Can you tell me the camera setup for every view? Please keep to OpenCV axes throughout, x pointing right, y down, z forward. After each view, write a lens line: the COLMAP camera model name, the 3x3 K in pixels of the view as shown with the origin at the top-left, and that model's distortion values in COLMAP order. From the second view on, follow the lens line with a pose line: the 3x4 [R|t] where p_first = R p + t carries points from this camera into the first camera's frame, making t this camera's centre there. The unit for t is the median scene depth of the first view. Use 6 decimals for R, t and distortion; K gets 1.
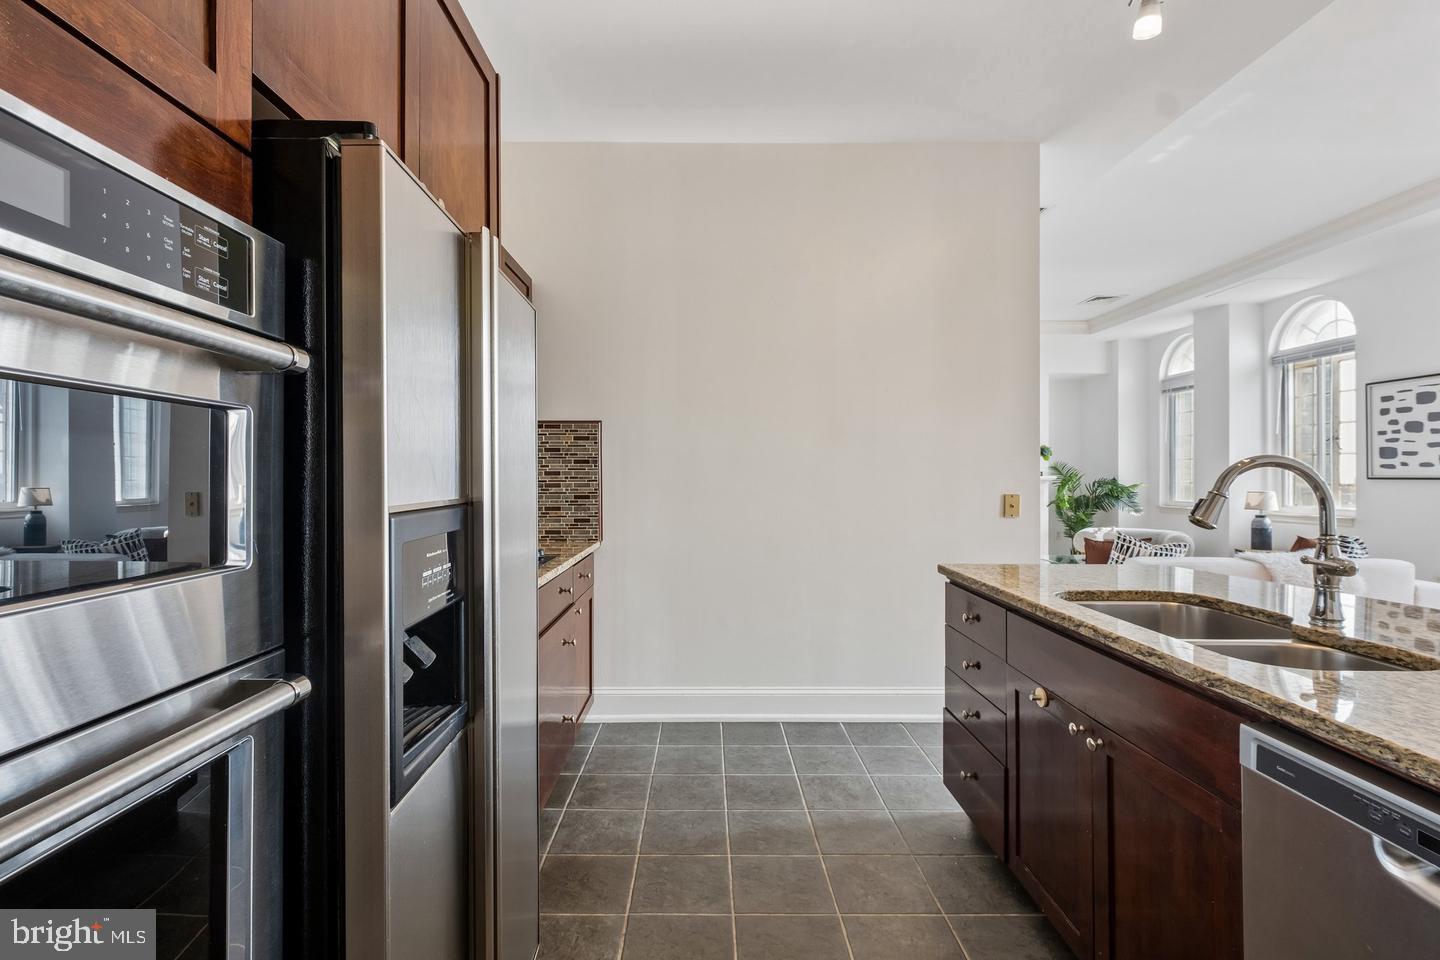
lens RADIAL K [[667.1, 0, 719.3], [0, 667.1, 474.9], [0, 0, 1]] dist [0.000041, 0.000007]
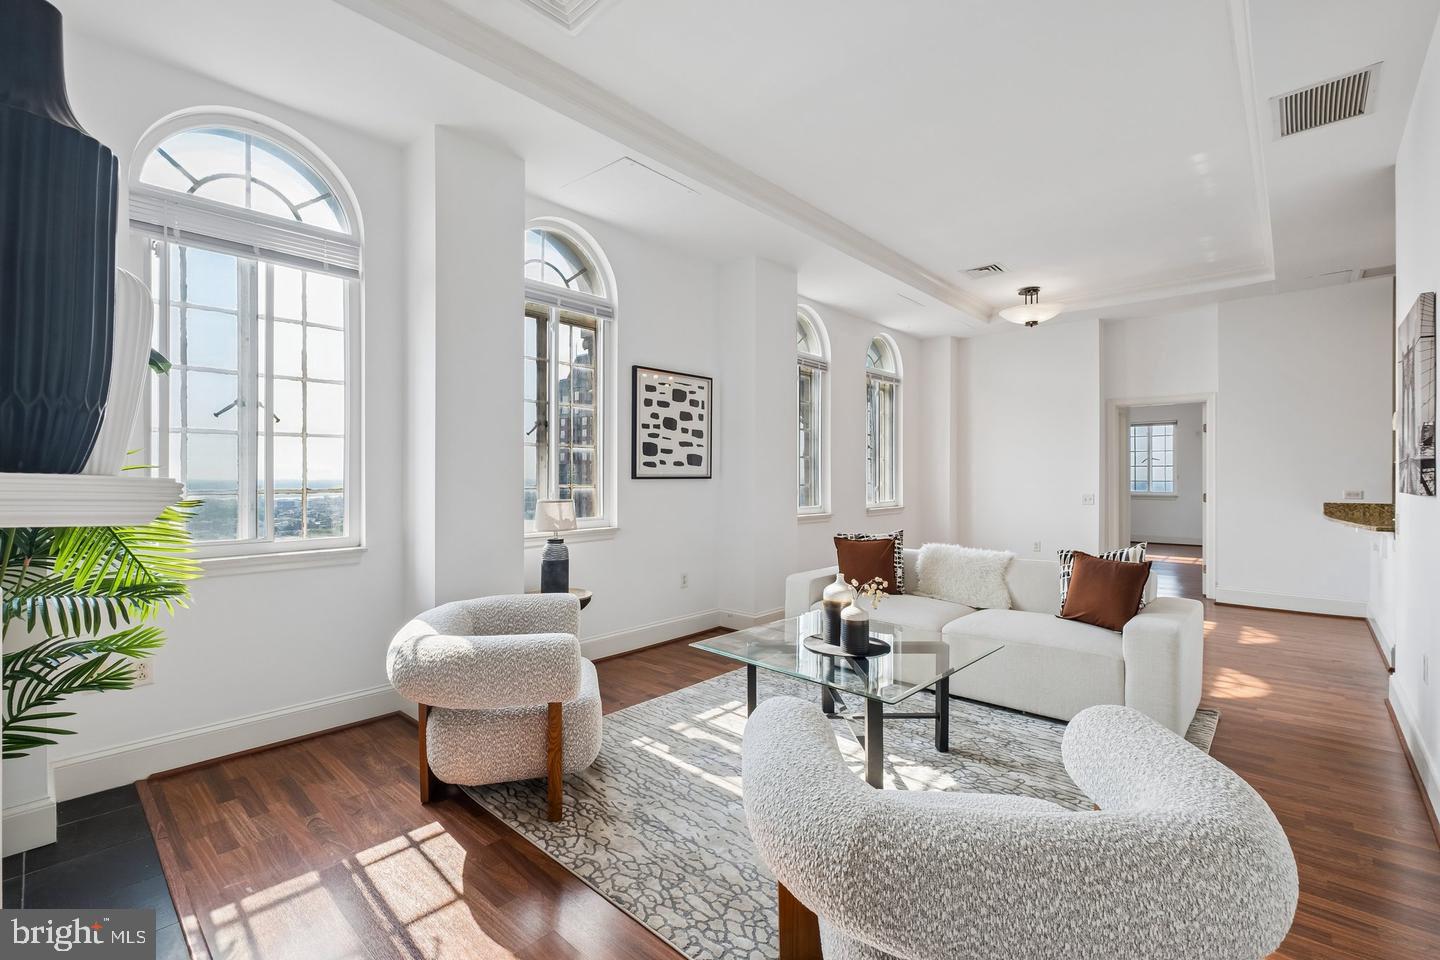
lens RADIAL K [[629.2, 0, 720.0], [0, 629.2, 475.4], [0, 0, 1]] dist [-0.002008, 0.000173]
pose [[-0.734445, -0.000051, 0.678668, 0.367669], [0.000449, 1.000000, 0.000560, 0.001544], [-0.678668, 0.000716, -0.734445, 1.574806]]
